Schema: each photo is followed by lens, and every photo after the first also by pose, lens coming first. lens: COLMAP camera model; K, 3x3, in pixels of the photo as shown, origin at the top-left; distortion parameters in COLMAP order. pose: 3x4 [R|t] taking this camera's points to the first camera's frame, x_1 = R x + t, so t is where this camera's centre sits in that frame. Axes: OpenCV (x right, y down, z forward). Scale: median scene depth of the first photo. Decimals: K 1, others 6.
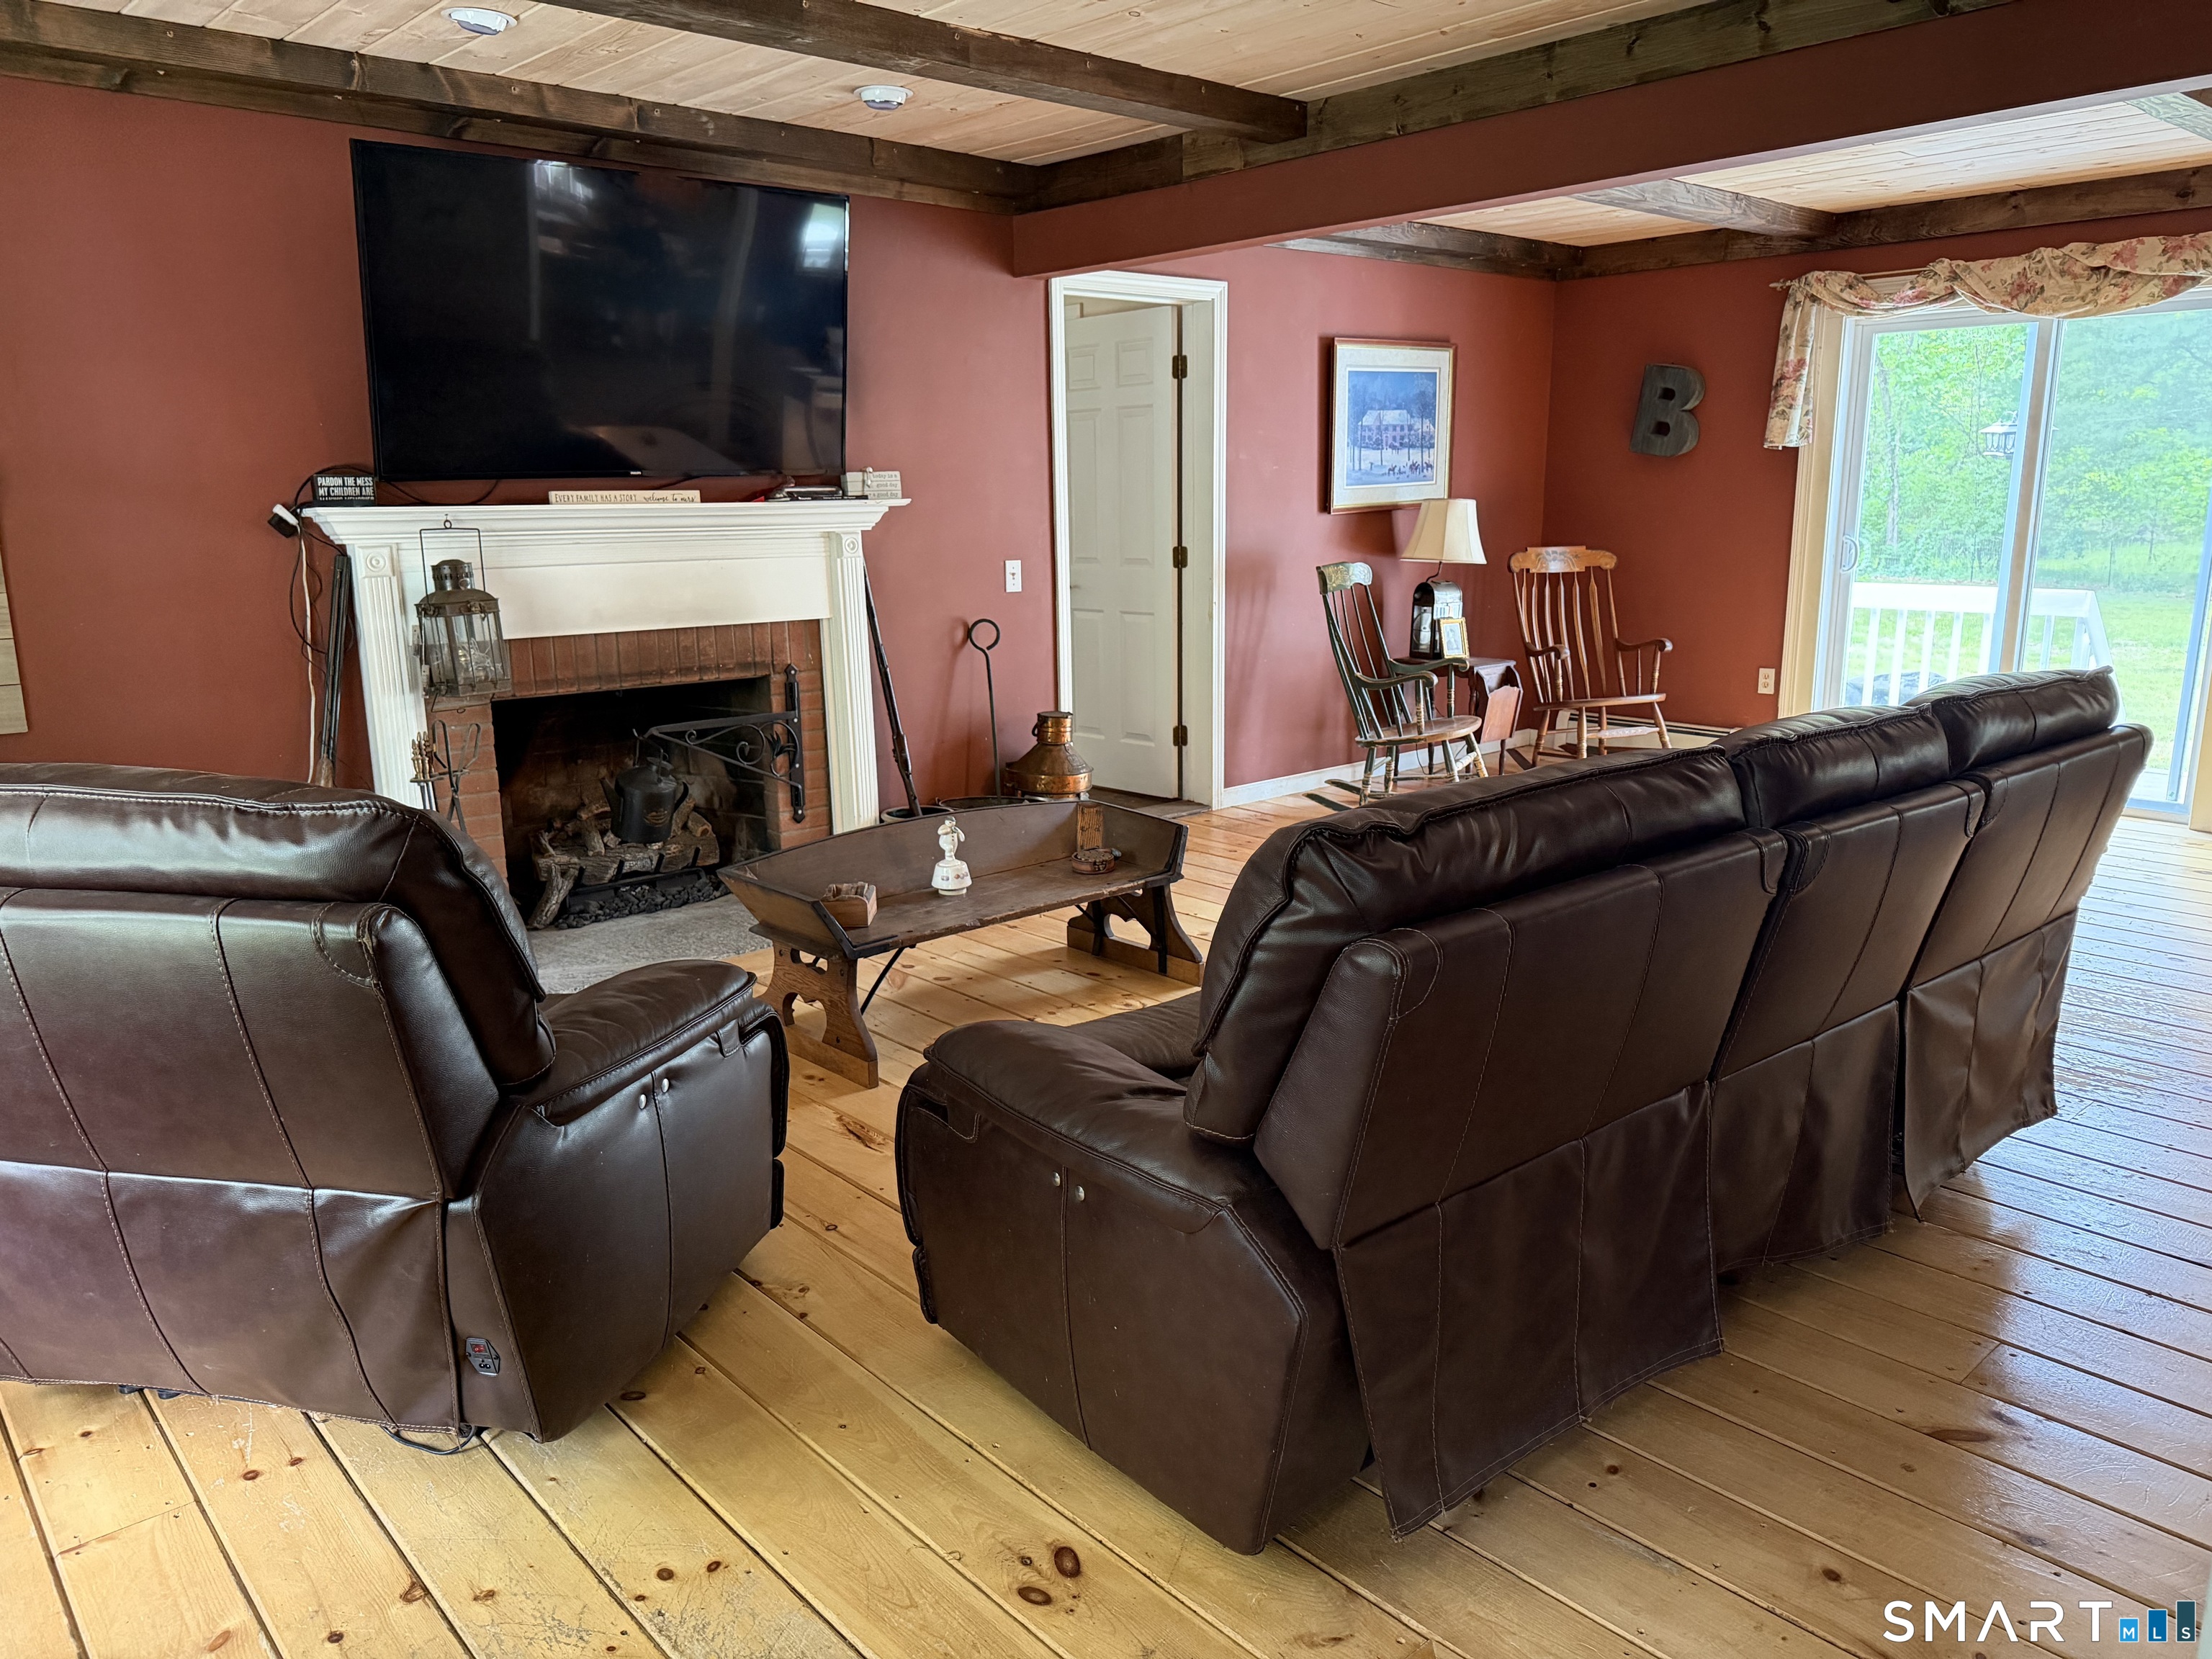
lens RADIAL K [[1561.2, 0, 1114.5], [0, 1561.2, 833.4], [0, 0, 1]] dist [0.095957, -0.147955]
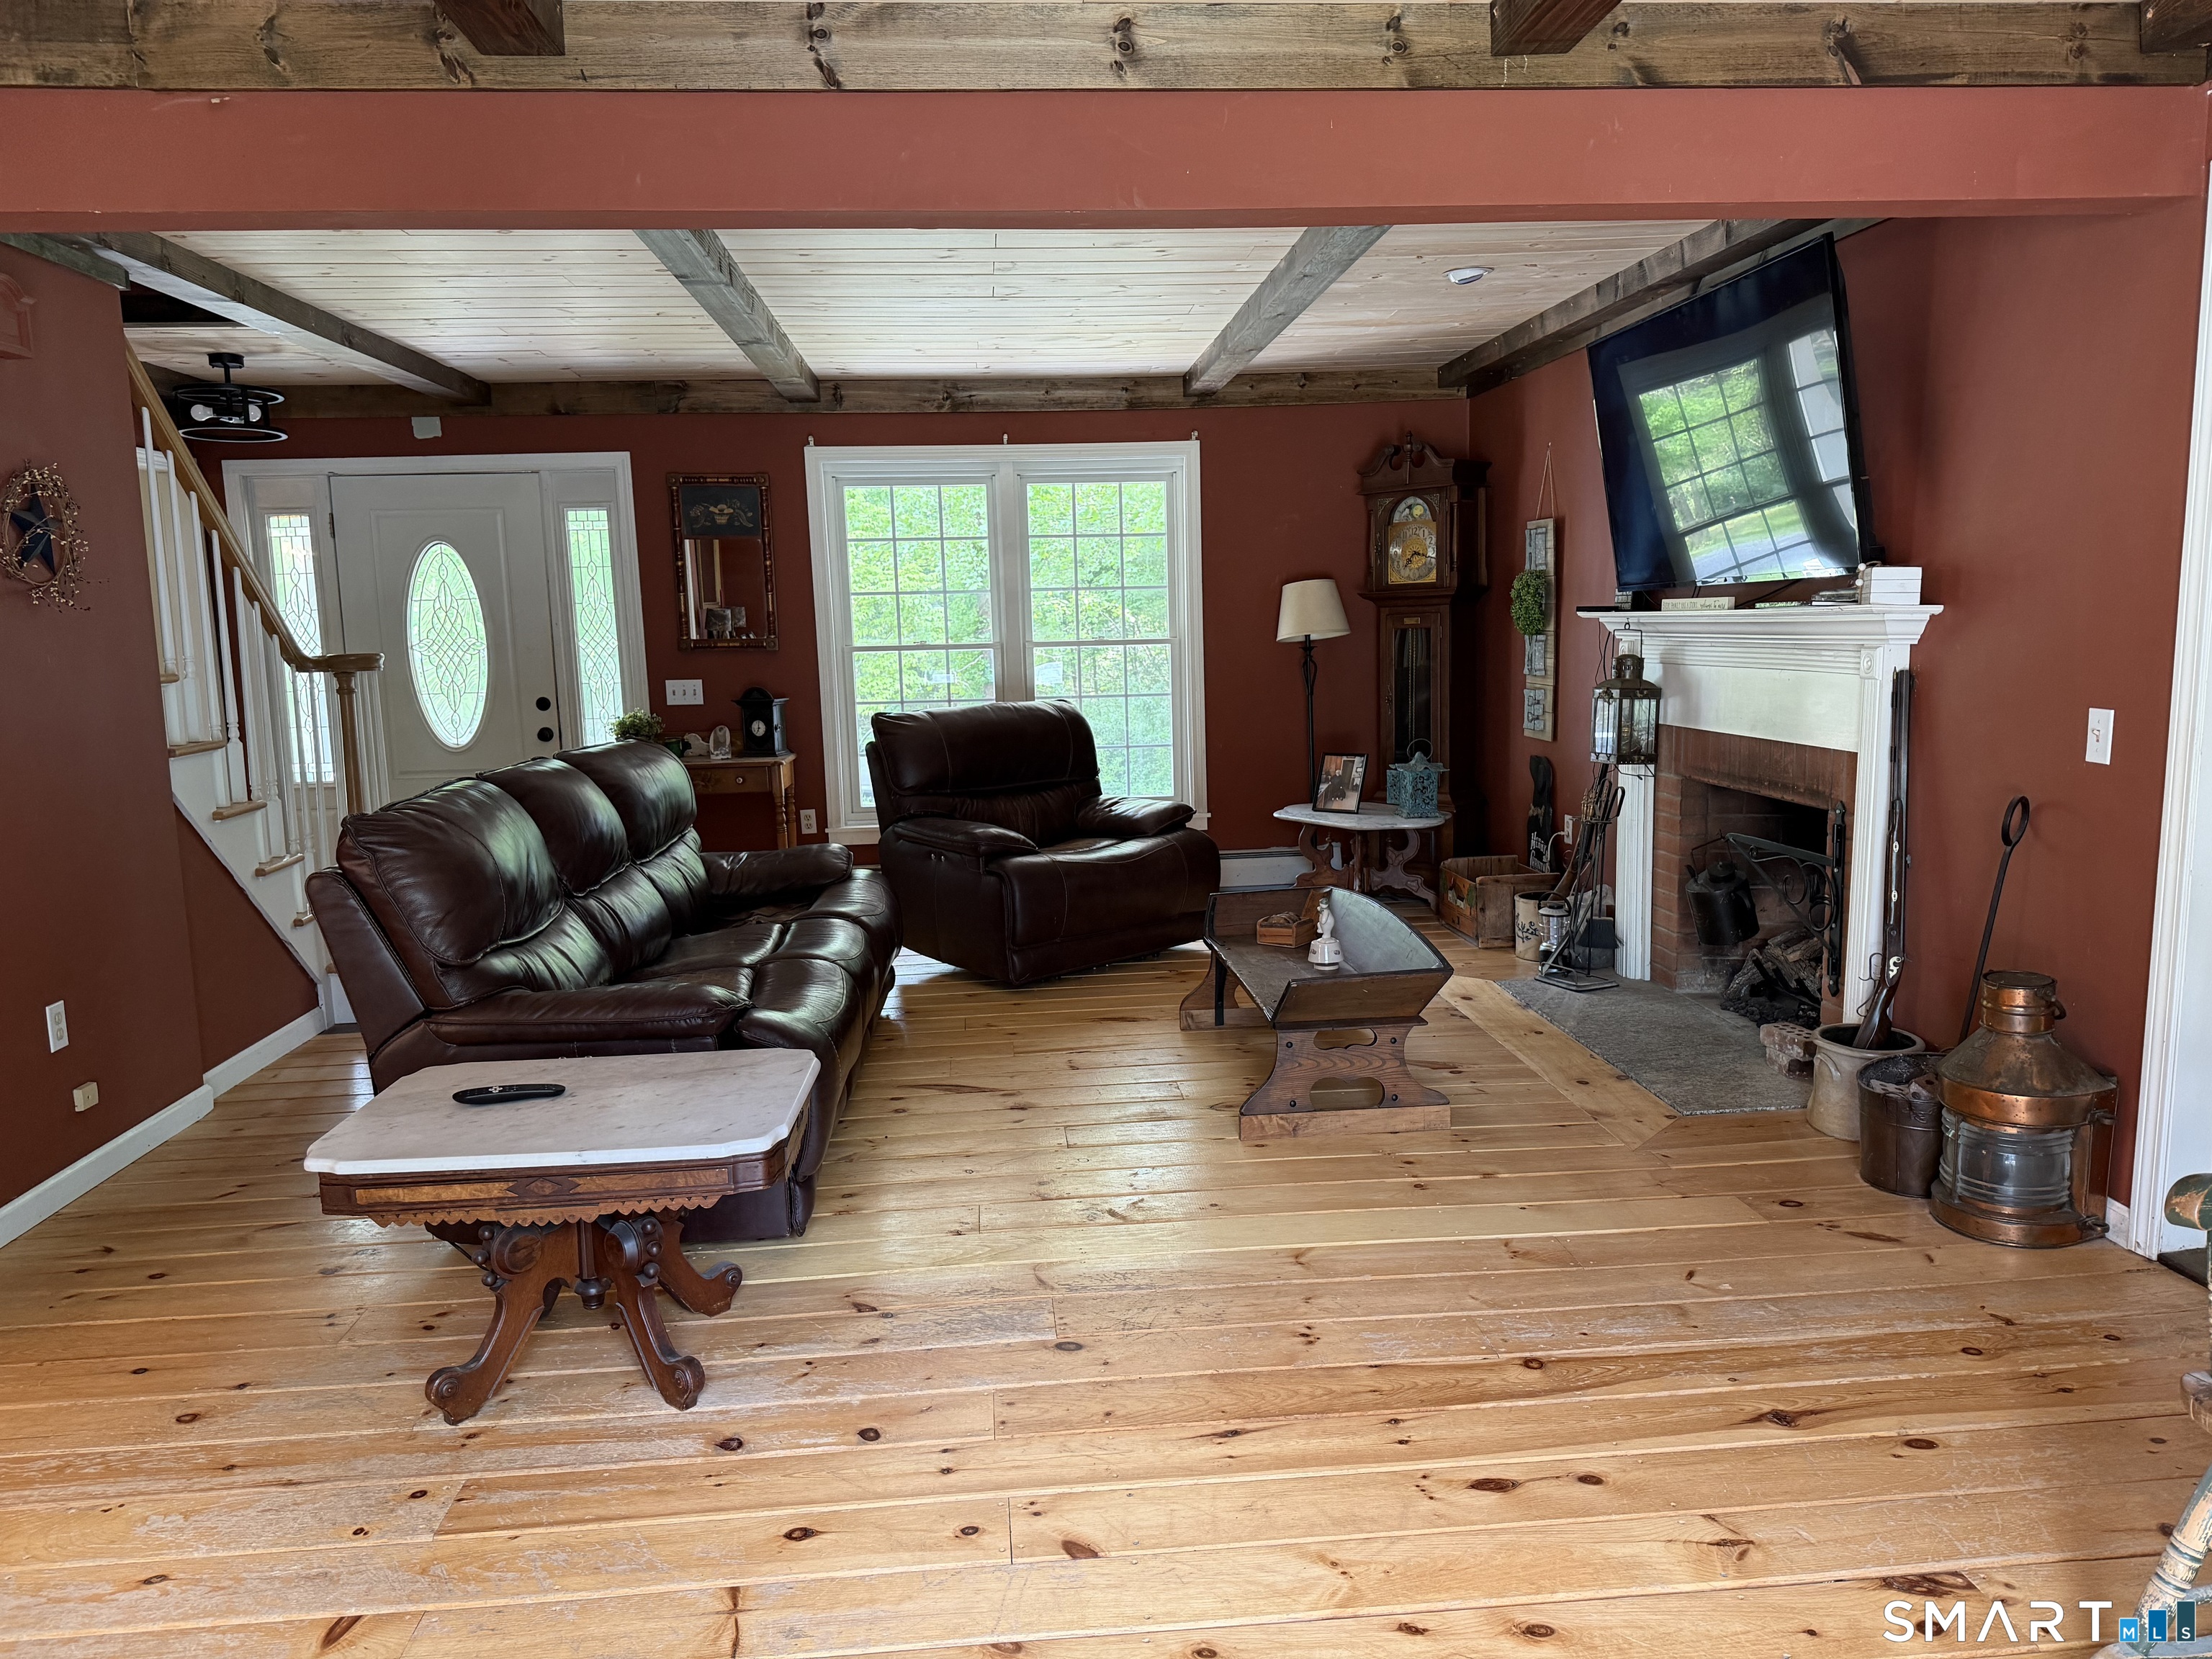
lens RADIAL K [[1561.2, 0, 1114.5], [0, 1561.2, 833.4], [0, 0, 1]] dist [0.095957, -0.147955]
pose [[-0.593961, 0.134792, -0.793121, 0.695788], [-0.142223, 0.952743, 0.268429, -0.266765], [0.791822, 0.272236, -0.546722, 1.184696]]
